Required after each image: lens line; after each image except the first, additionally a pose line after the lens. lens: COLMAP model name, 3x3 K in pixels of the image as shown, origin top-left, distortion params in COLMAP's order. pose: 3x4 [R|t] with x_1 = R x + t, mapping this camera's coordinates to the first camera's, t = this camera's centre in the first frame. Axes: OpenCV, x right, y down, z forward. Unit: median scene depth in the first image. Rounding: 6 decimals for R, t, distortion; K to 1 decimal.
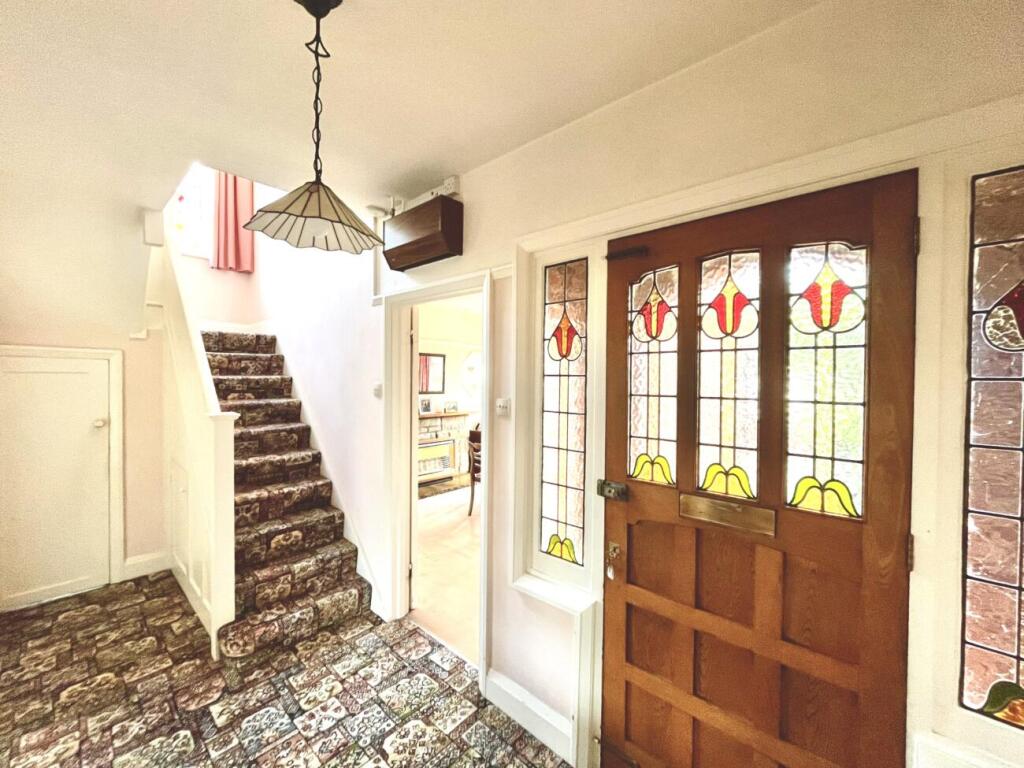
lens RADIAL K [[413.4, 0, 510.2], [0, 413.4, 384.5], [0, 0, 1]] dist [-0.002336, -0.000175]
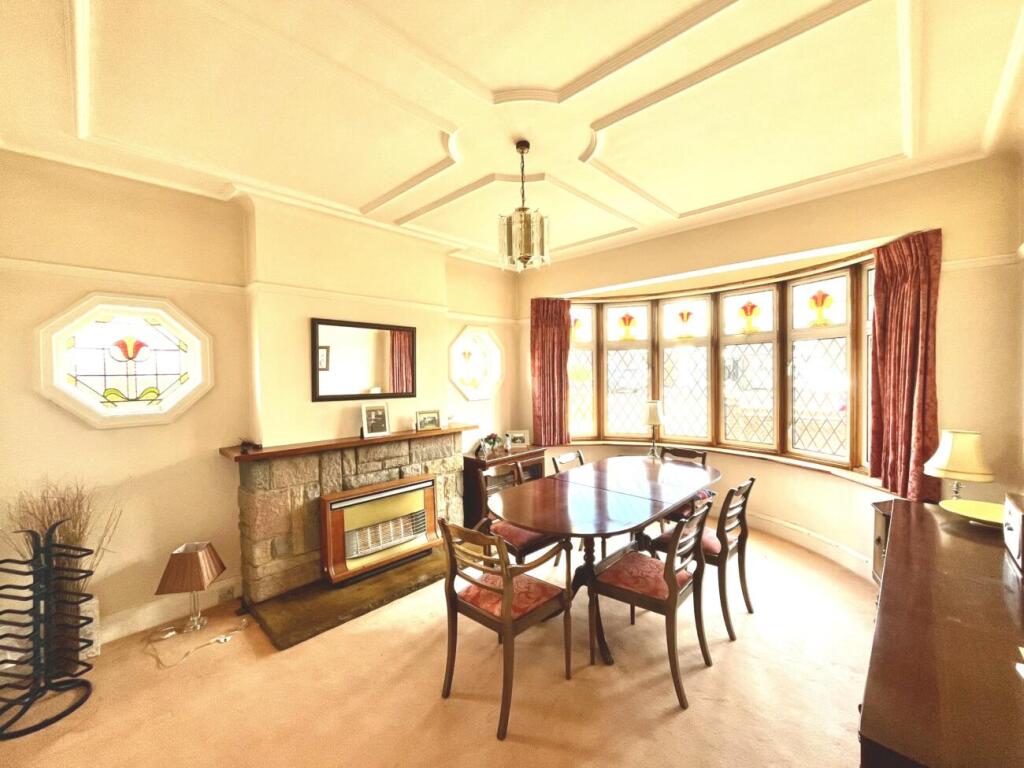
lens RADIAL K [[413.4, 0, 512.4], [0, 413.4, 383.8], [0, 0, 1]] dist [-0.002336, -0.000175]
pose [[0.999265, -0.019018, -0.033278, -0.009563], [0.019473, 0.999720, 0.013415, -0.000100], [0.033014, -0.014053, 0.999356, 0.457046]]
